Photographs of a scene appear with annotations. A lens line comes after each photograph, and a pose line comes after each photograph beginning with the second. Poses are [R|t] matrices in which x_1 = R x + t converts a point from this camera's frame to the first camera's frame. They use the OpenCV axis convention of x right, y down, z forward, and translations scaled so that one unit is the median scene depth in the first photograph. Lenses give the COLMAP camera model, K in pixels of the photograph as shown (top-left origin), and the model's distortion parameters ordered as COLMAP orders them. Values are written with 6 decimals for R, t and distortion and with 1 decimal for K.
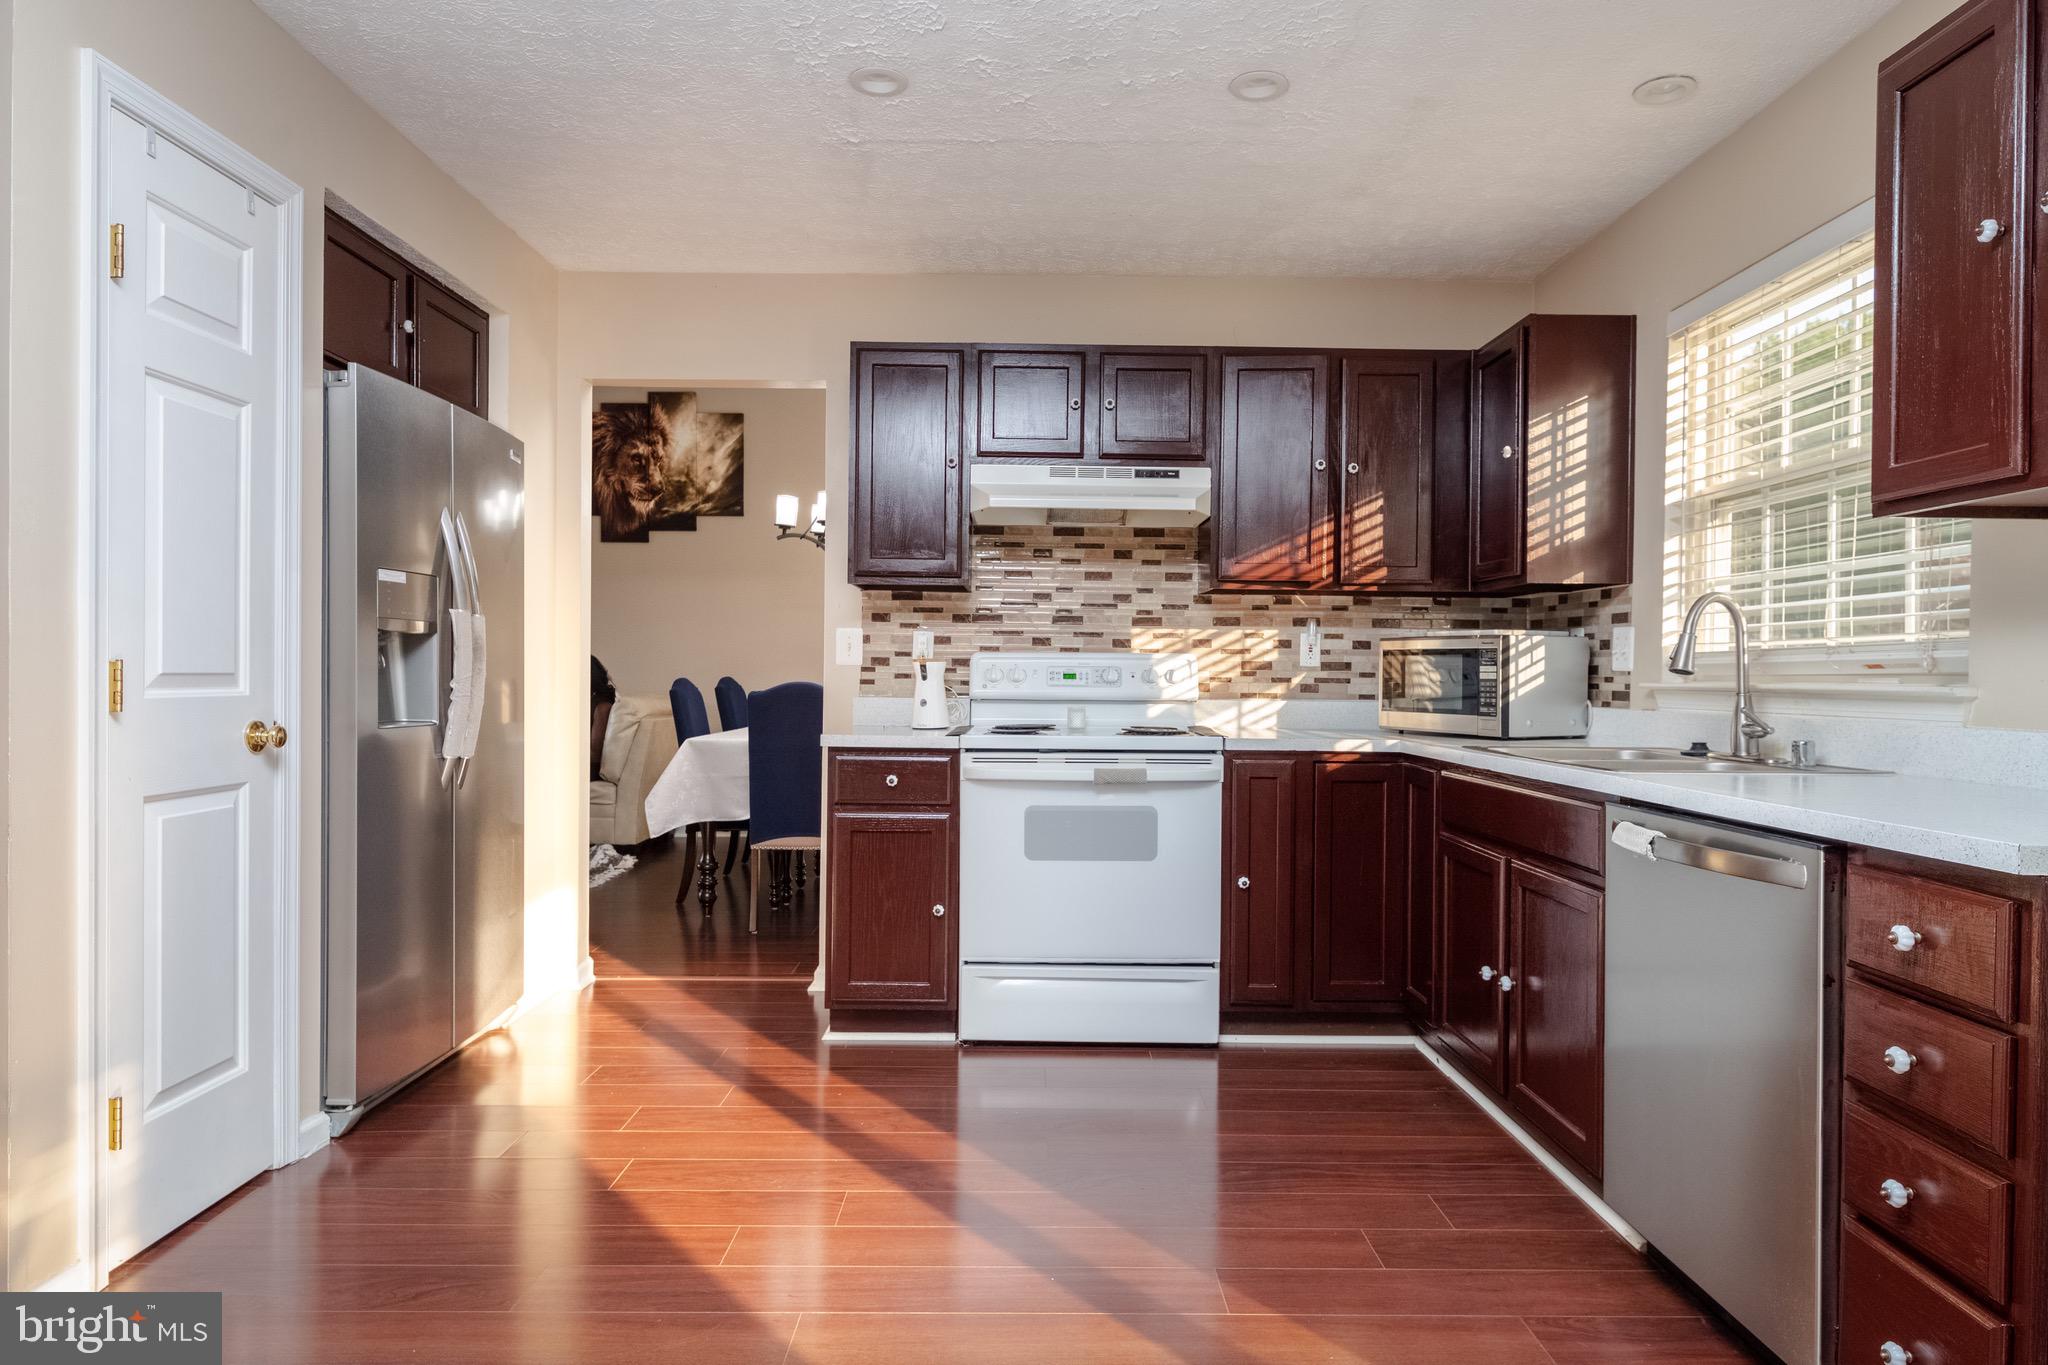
lens RADIAL K [[1191.5, 0, 1036.0], [0, 1191.5, 681.5], [0, 0, 1]] dist [0.015631, -0.001819]
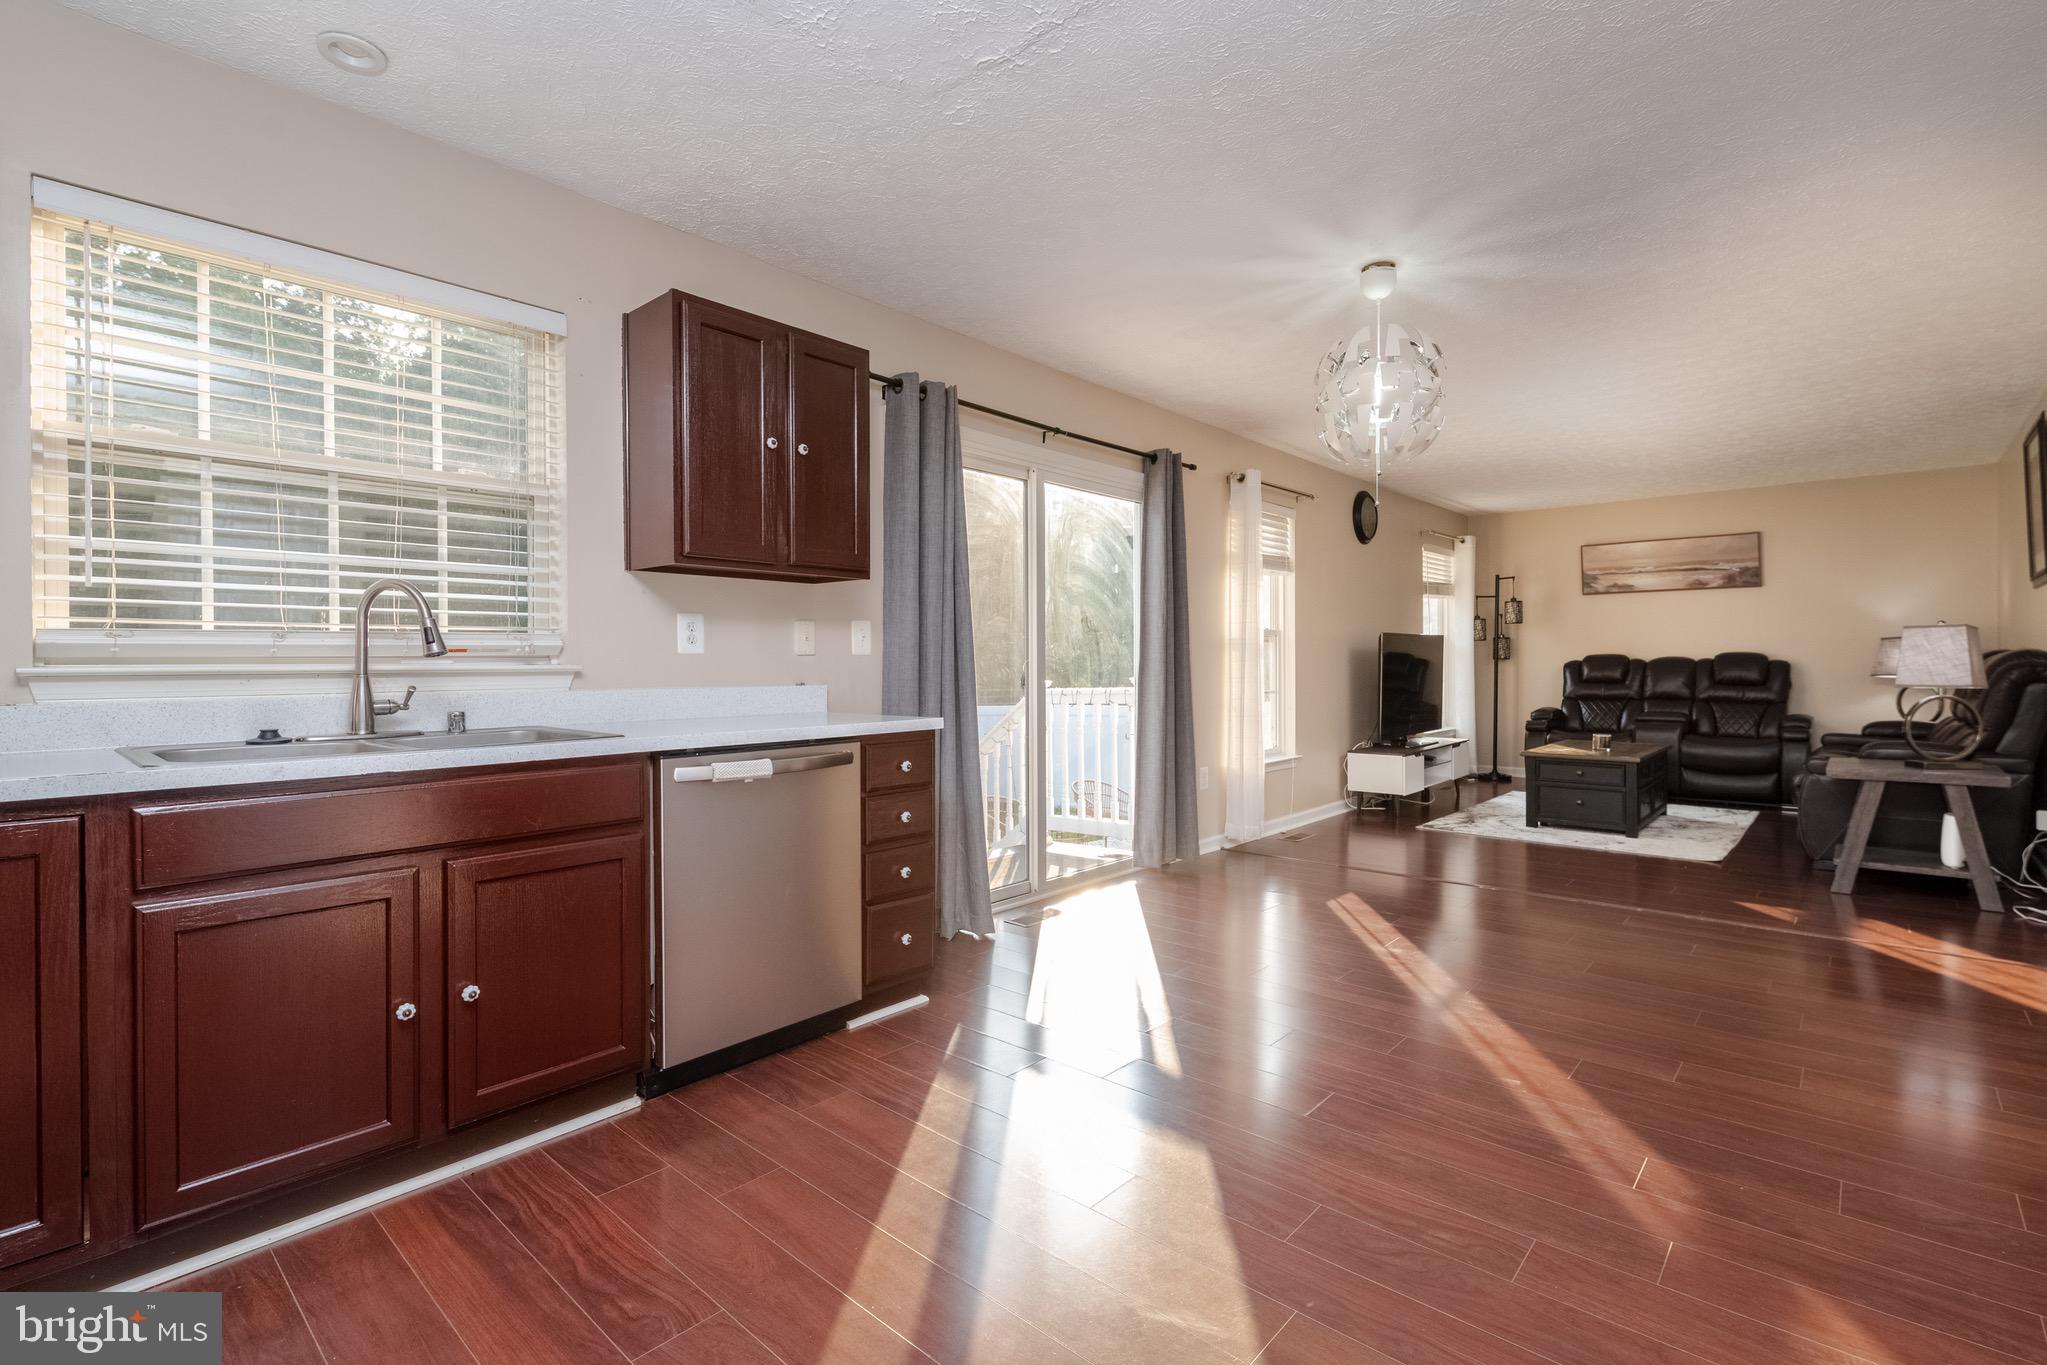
lens RADIAL K [[926.7, 0, 1042.5], [0, 926.7, 676.9], [0, 0, 1]] dist [0.000776, -0.009032]
pose [[-0.745154, -0.013521, 0.666756, -0.269098], [0.003358, 0.999706, 0.024026, -0.003635], [-0.666884, 0.020142, -0.744889, 0.826166]]
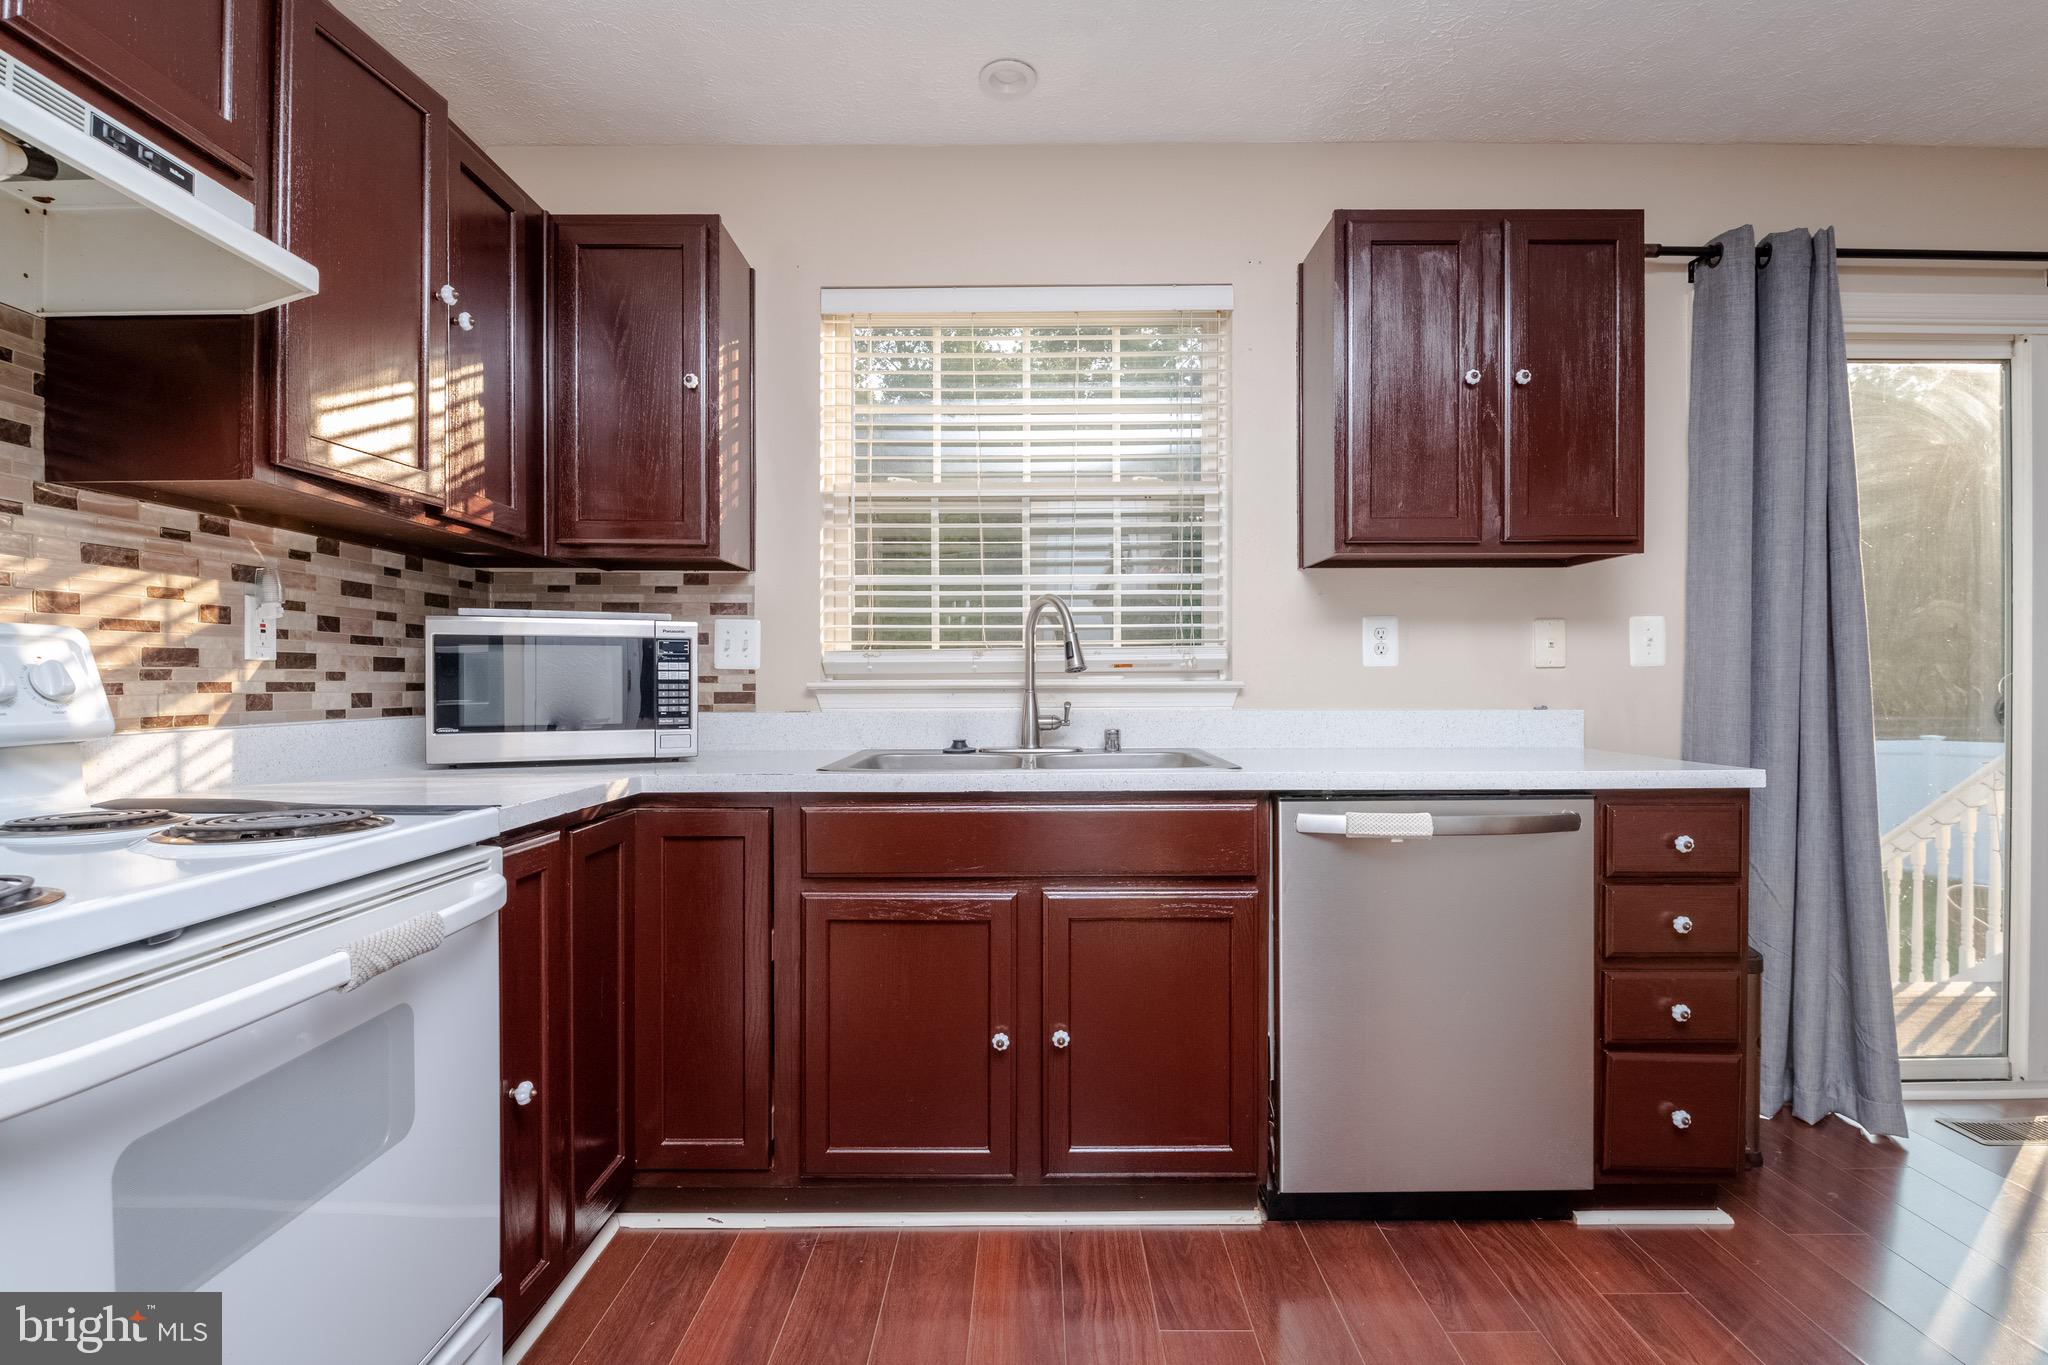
lens RADIAL K [[980.0, 0, 1024.0], [0, 980.0, 682.5], [0, 0, 1]] dist [0.002034, -0.009986]
pose [[0.022176, -0.011584, 0.999687, -0.197272], [0.009654, 0.999889, 0.011372, -0.004600], [-0.999707, 0.009399, 0.022286, 0.676394]]
